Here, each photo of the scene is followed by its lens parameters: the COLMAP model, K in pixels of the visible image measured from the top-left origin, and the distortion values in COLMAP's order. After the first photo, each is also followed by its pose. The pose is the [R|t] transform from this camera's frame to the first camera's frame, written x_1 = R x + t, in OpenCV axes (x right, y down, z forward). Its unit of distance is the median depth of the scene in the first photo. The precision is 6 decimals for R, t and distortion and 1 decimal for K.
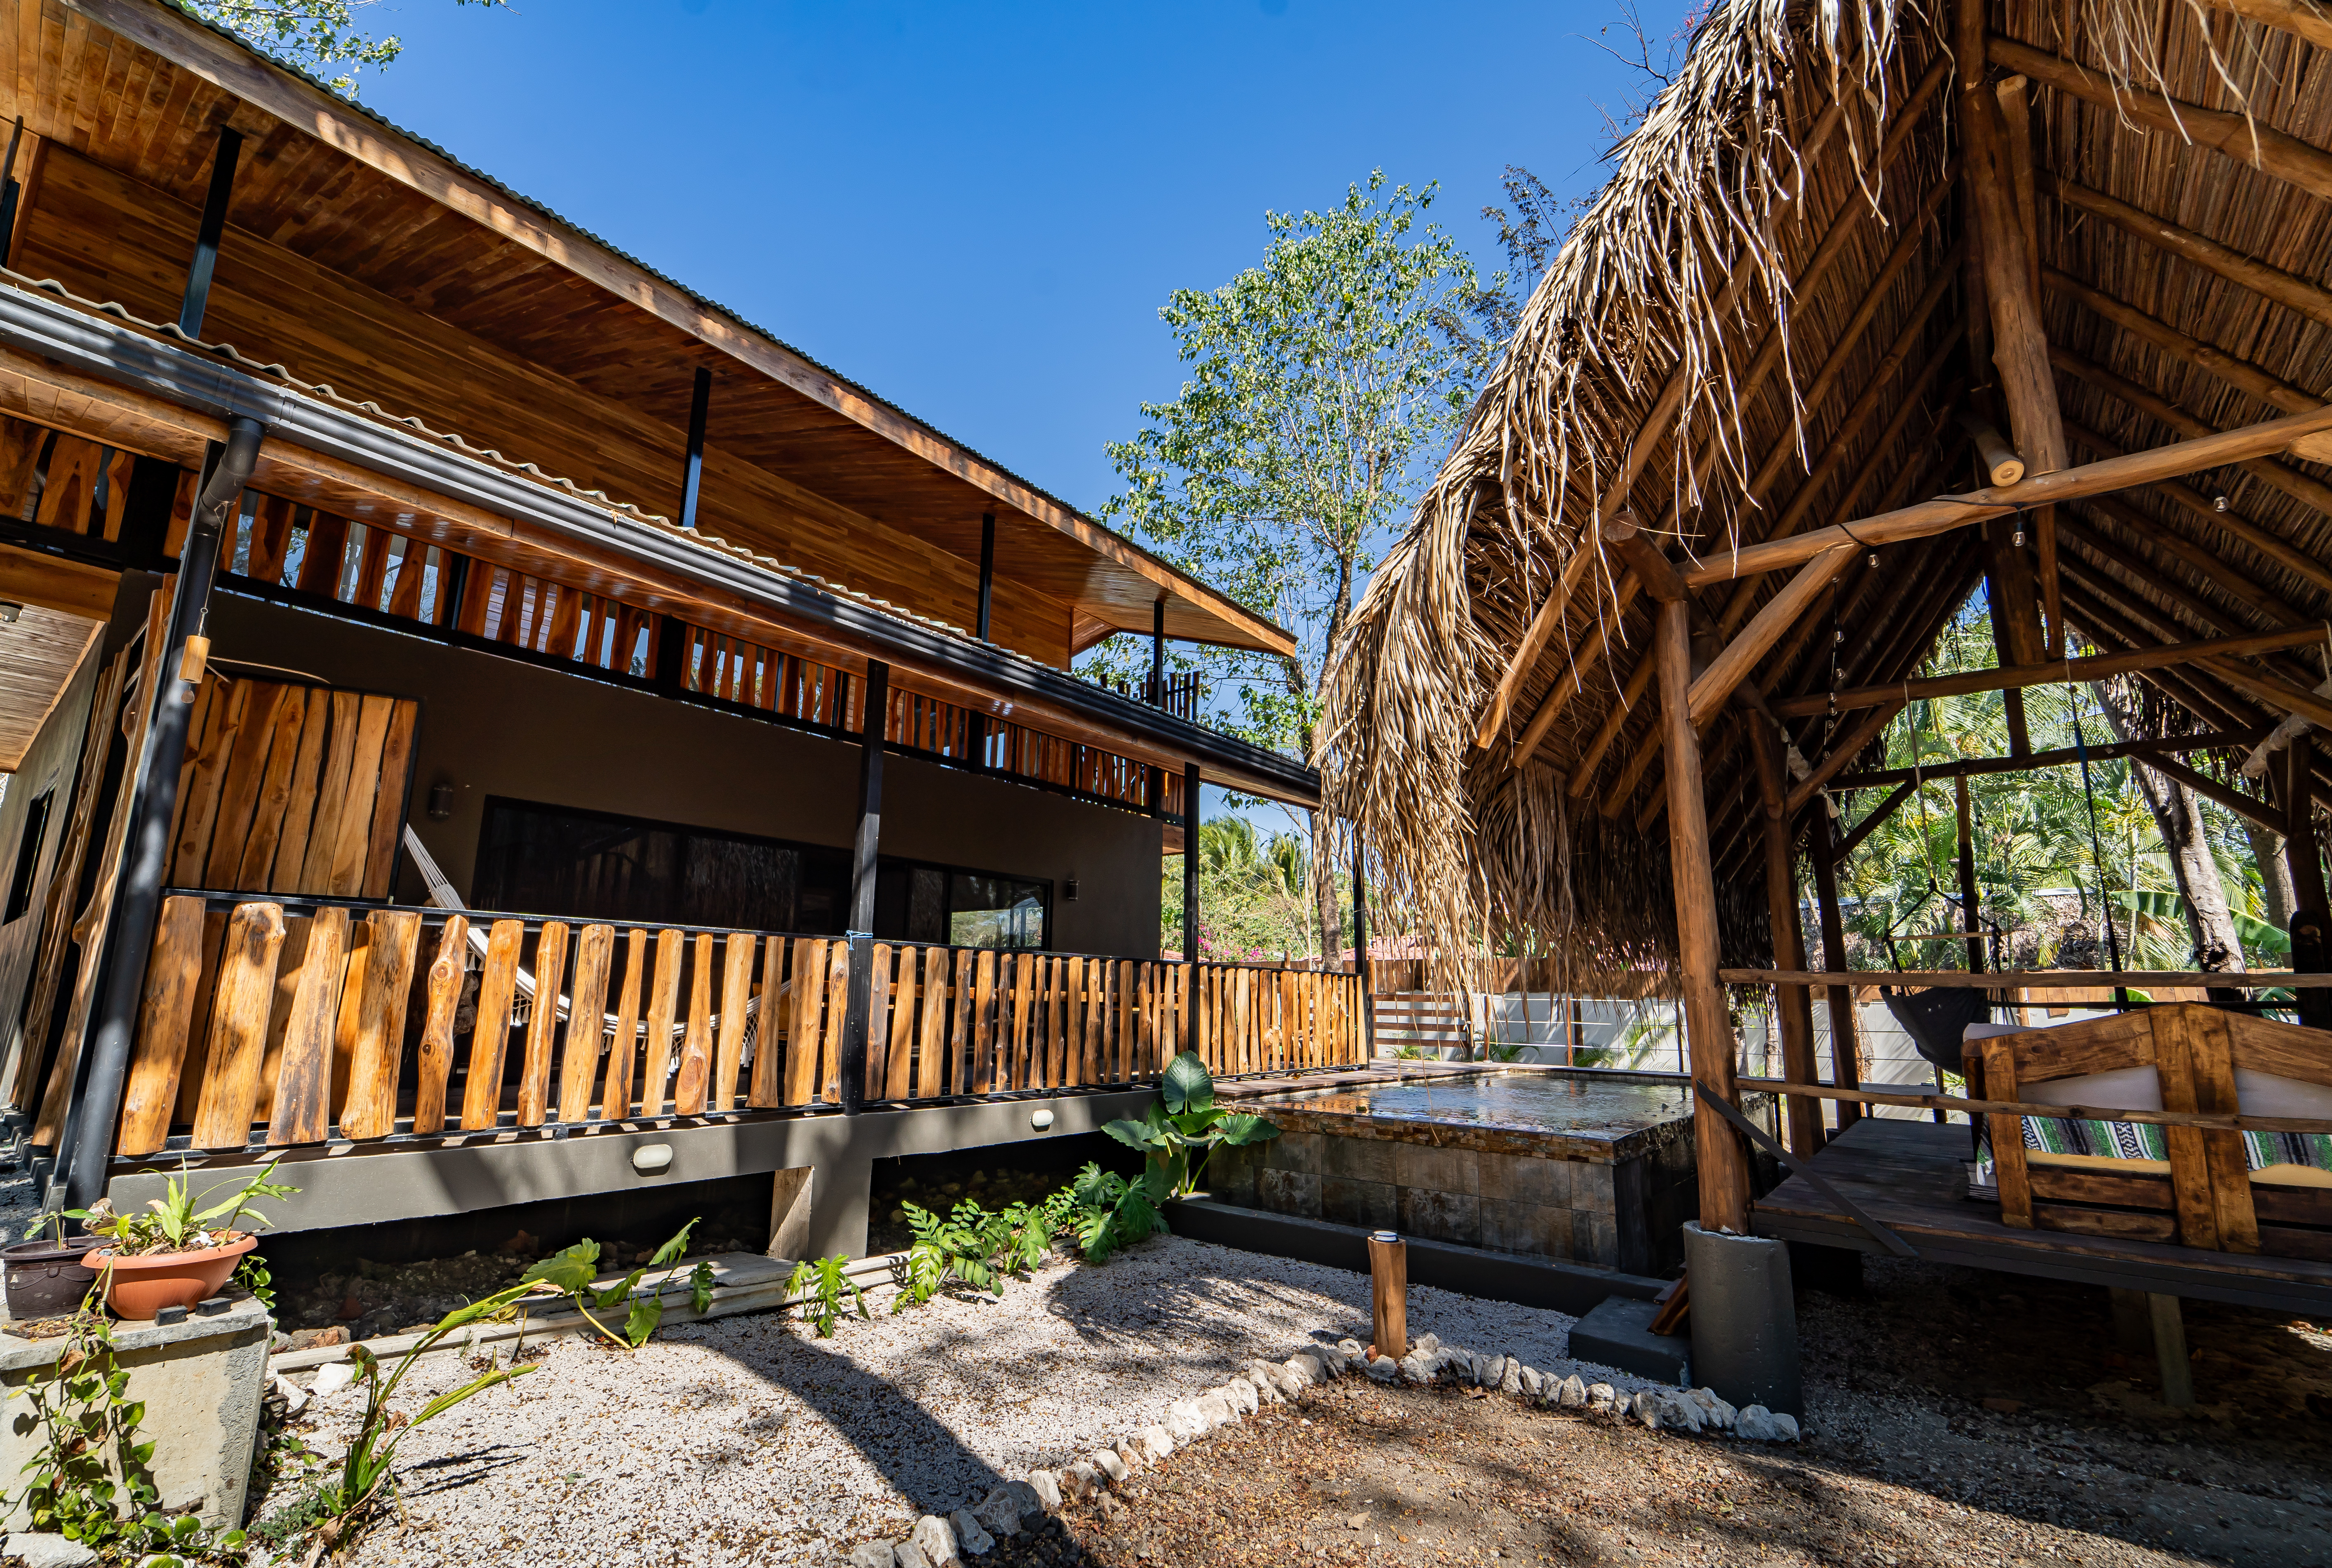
lens RADIAL K [[954.0, 0, 1166.0], [0, 954.0, 784.0], [0, 0, 1]] dist [0.000320, 0.000111]
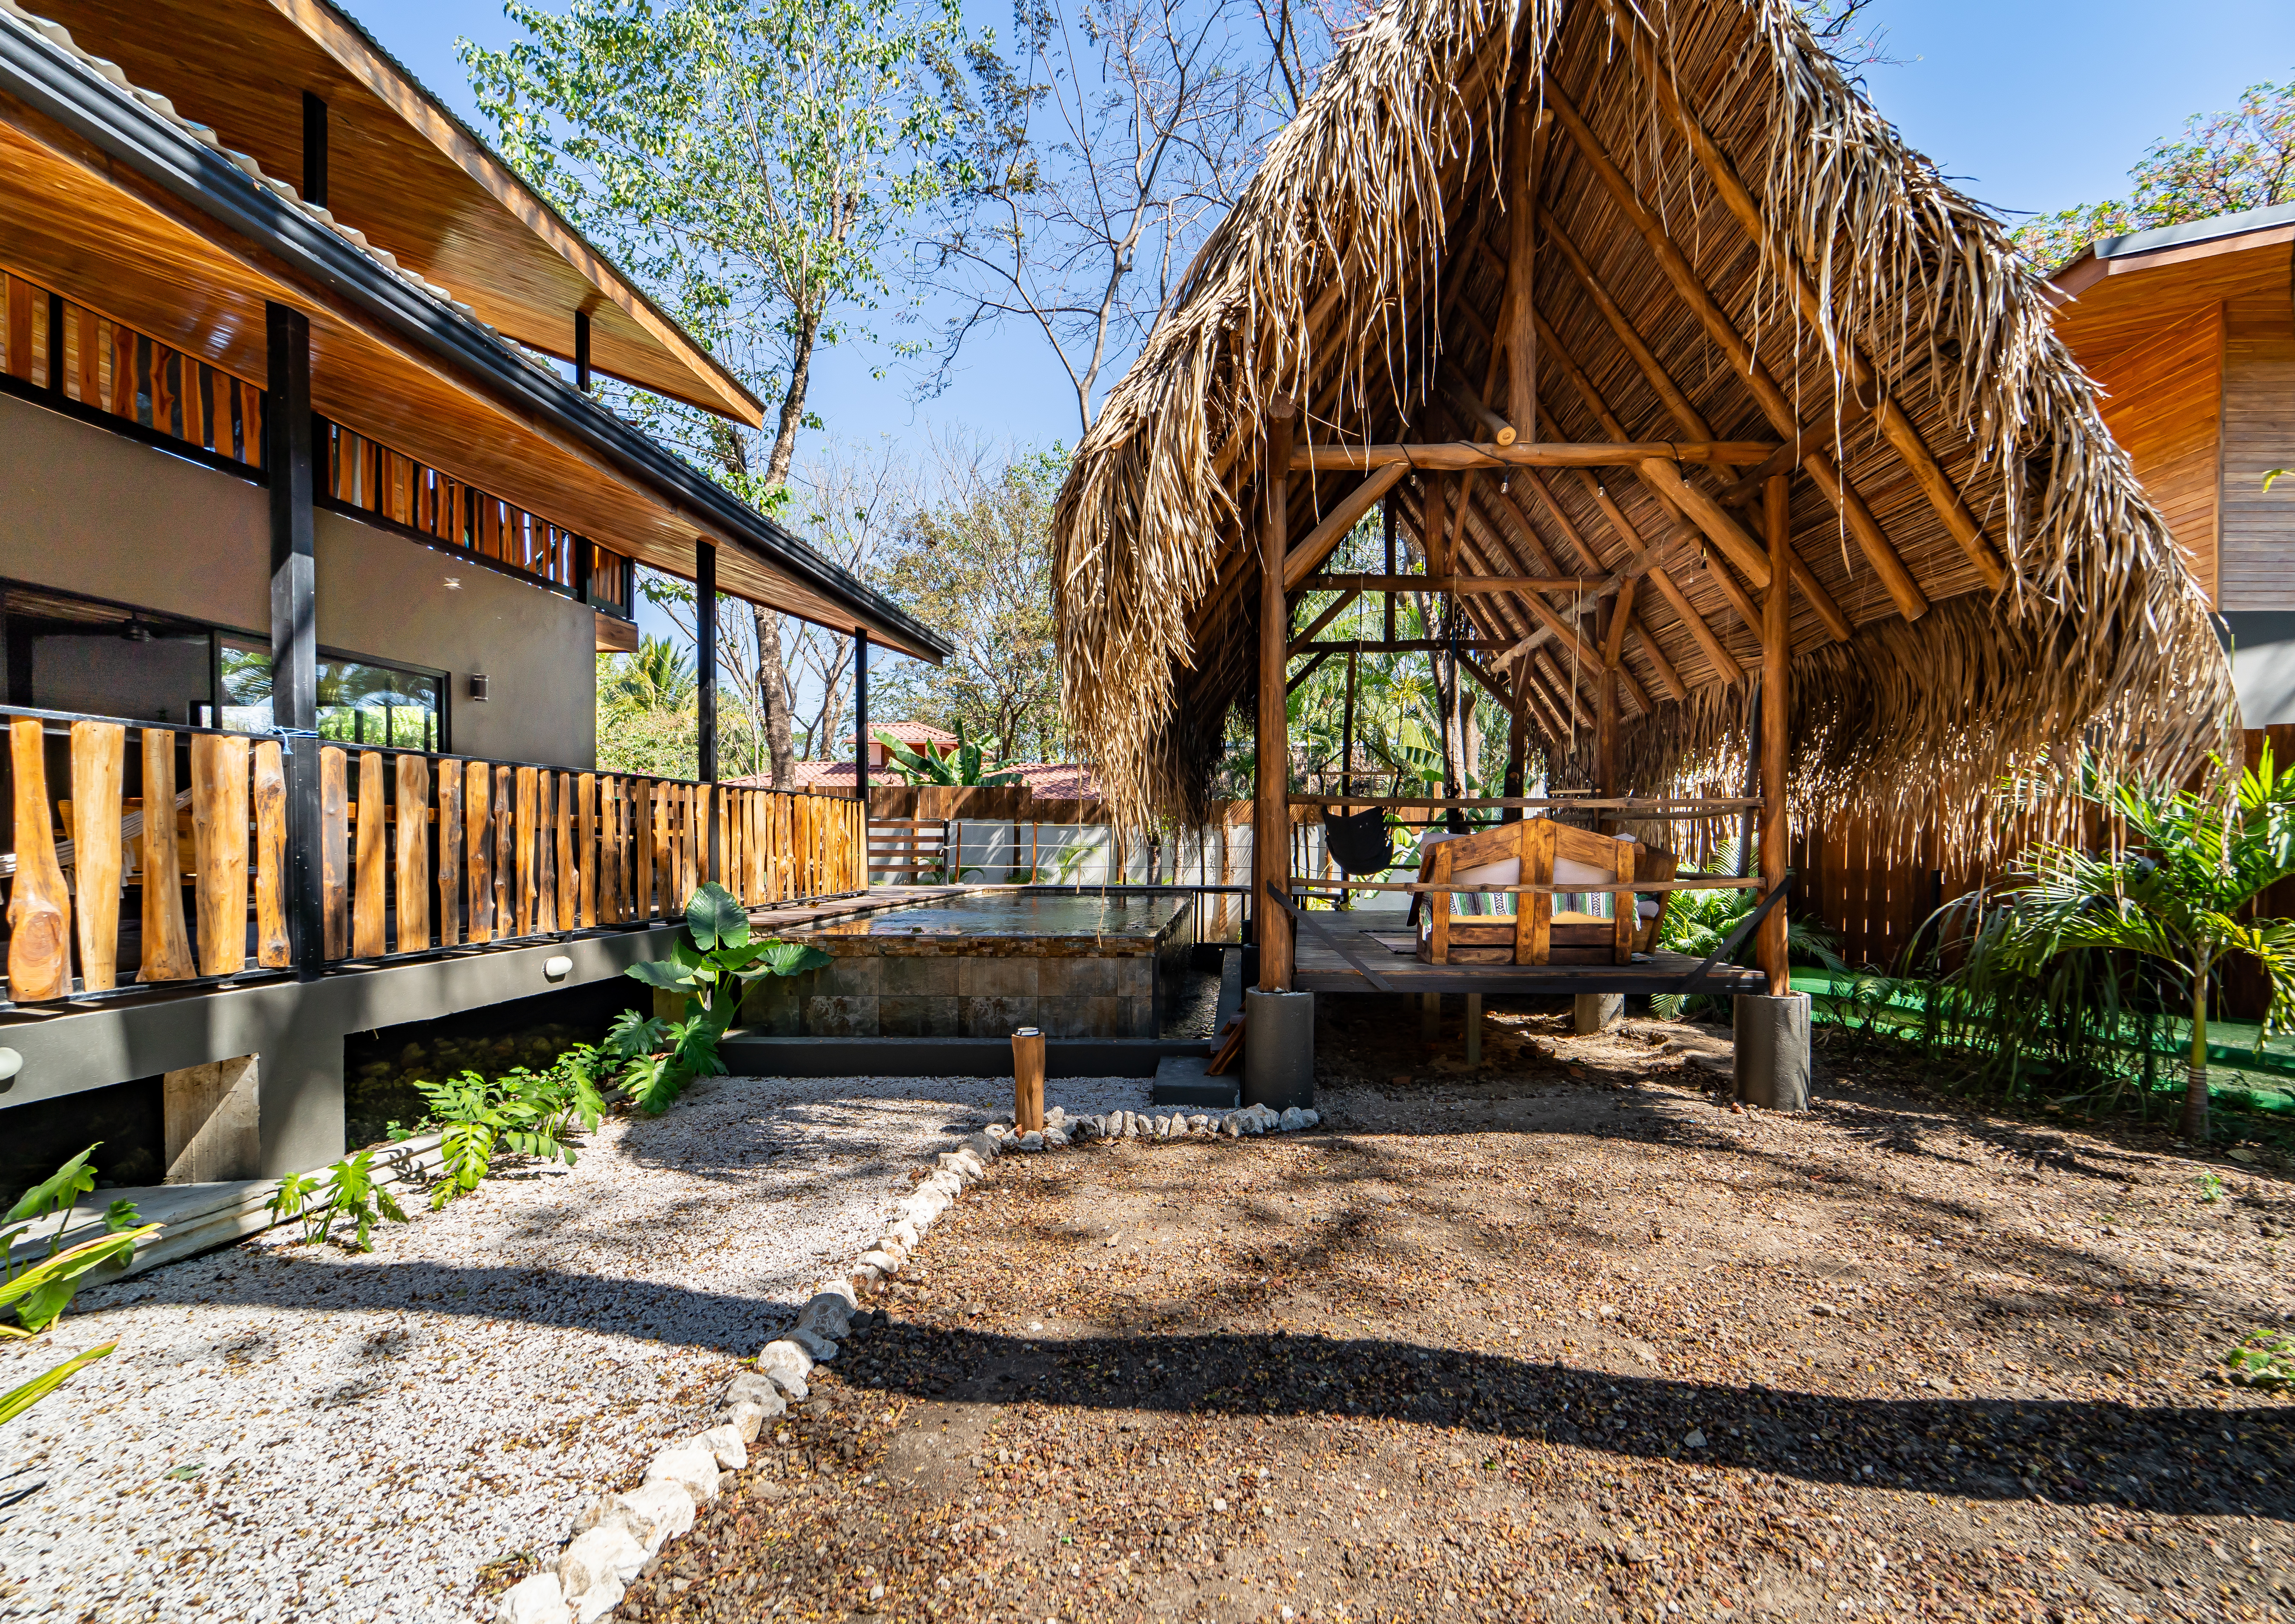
lens RADIAL K [[1028.9, 0, 1147.5], [0, 1028.9, 812.0], [0, 0, 1]] dist [0.015276, -0.010923]
pose [[0.794269, 0.001749, 0.607563, -0.325393], [-0.123481, 0.979590, 0.158606, 0.021879], [-0.594885, -0.200999, 0.778274, 0.046467]]
